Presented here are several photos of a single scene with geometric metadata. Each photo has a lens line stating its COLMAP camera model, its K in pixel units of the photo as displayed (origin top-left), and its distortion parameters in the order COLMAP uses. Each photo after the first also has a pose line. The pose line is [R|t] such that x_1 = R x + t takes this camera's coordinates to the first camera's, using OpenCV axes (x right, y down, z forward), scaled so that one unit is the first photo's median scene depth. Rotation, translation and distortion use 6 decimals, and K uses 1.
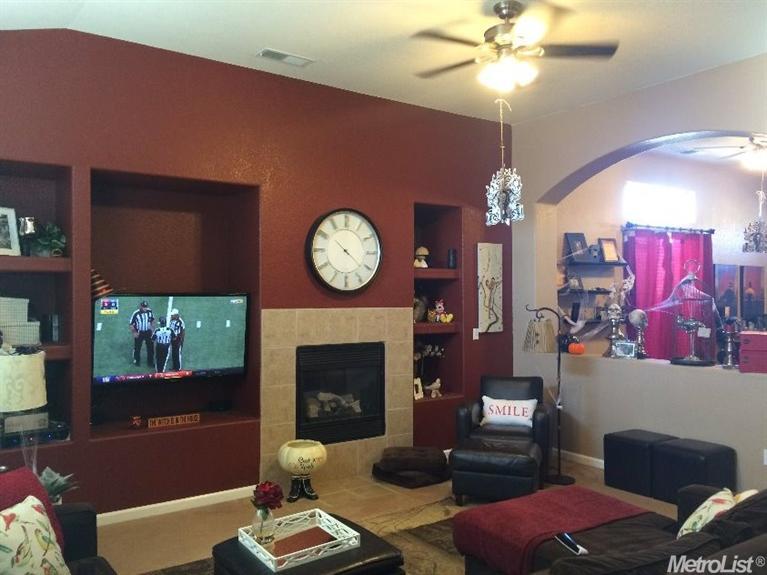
lens RADIAL K [[655.4, 0, 383.5], [0, 655.4, 287.5], [0, 0, 1]] dist [0.085049, -0.117388]
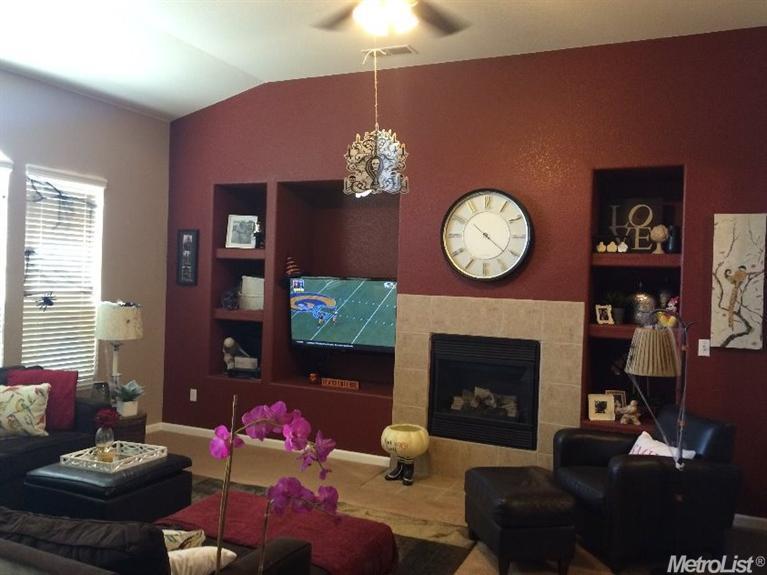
lens RADIAL K [[655.4, 0, 383.5], [0, 655.4, 287.5], [0, 0, 1]] dist [0.085049, -0.117388]
pose [[0.500619, 0.026822, -0.865252, 0.655719], [-0.024059, 0.999565, 0.017065, 0.004729], [0.865333, 0.012274, 0.501046, 0.415430]]
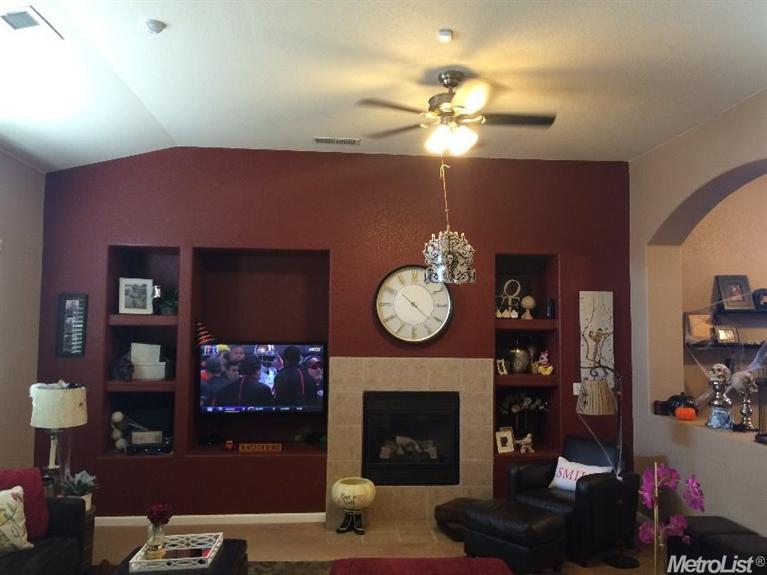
lens RADIAL K [[655.4, 0, 383.5], [0, 655.4, 287.5], [0, 0, 1]] dist [0.085049, -0.117388]
pose [[0.862675, -0.019552, -0.505380, 0.436251], [-0.005347, 0.998844, -0.047770, -0.031036], [0.505730, 0.043912, 0.861573, 0.052427]]
